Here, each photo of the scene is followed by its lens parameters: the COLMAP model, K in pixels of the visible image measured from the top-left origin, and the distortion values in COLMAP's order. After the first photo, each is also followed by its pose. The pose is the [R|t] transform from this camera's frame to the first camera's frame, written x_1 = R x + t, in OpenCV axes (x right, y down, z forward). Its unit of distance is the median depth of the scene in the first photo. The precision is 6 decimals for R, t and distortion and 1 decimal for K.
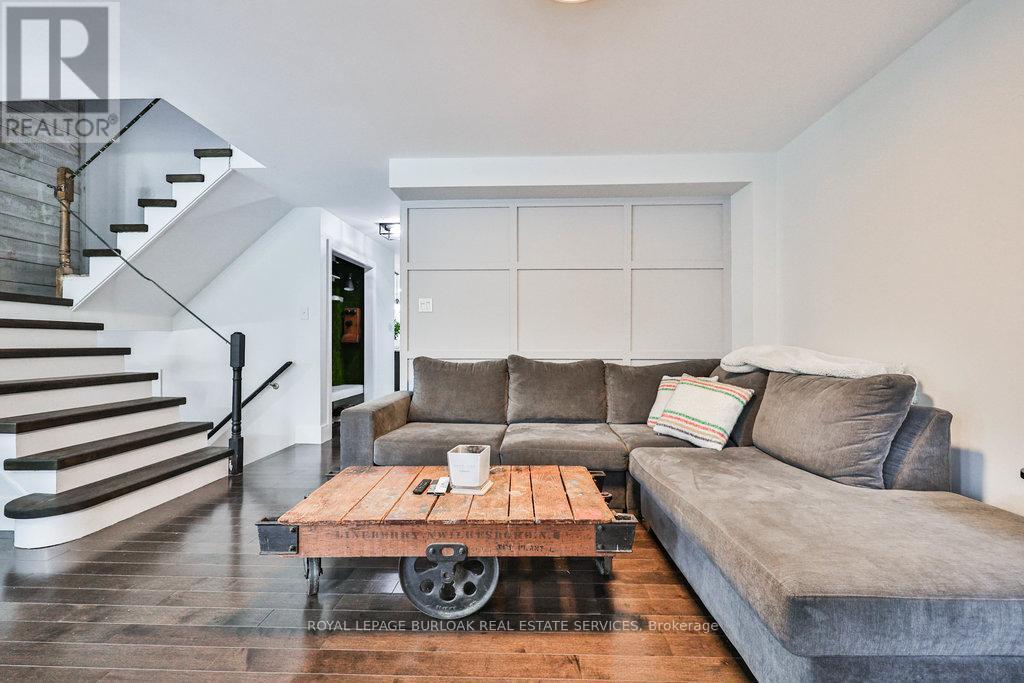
lens RADIAL K [[451.0, 0, 512.0], [0, 451.0, 341.5], [0, 0, 1]] dist [0.000235, 0.000120]
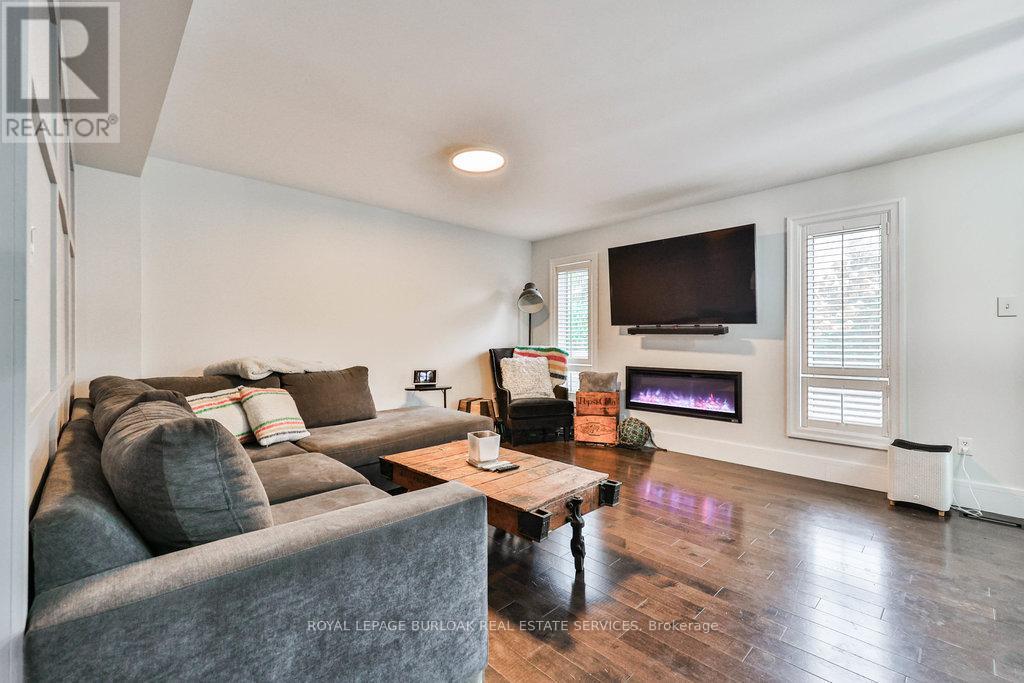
lens RADIAL K [[443.7, 0, 509.4], [0, 443.7, 336.5], [0, 0, 1]] dist [-0.000690, -0.000059]
pose [[-0.706656, 0.003305, 0.707549, -0.996346], [-0.004143, 0.999953, -0.008808, -0.045789], [-0.707545, -0.009156, -0.706609, 1.707149]]
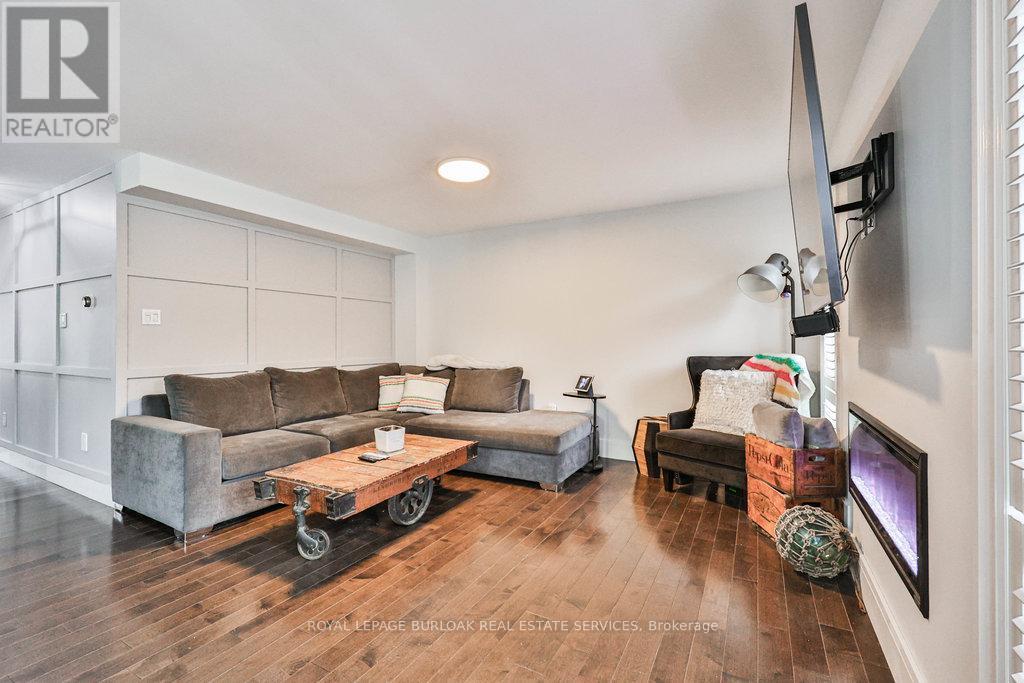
lens RADIAL K [[439.3, 0, 512.0], [0, 439.3, 341.5], [0, 0, 1]] dist [-0.001955, -0.000025]
pose [[0.464410, -0.002282, 0.885617, -1.120549], [-0.001245, 0.999994, 0.003230, -0.063630], [-0.885619, -0.002603, 0.464405, -0.081480]]
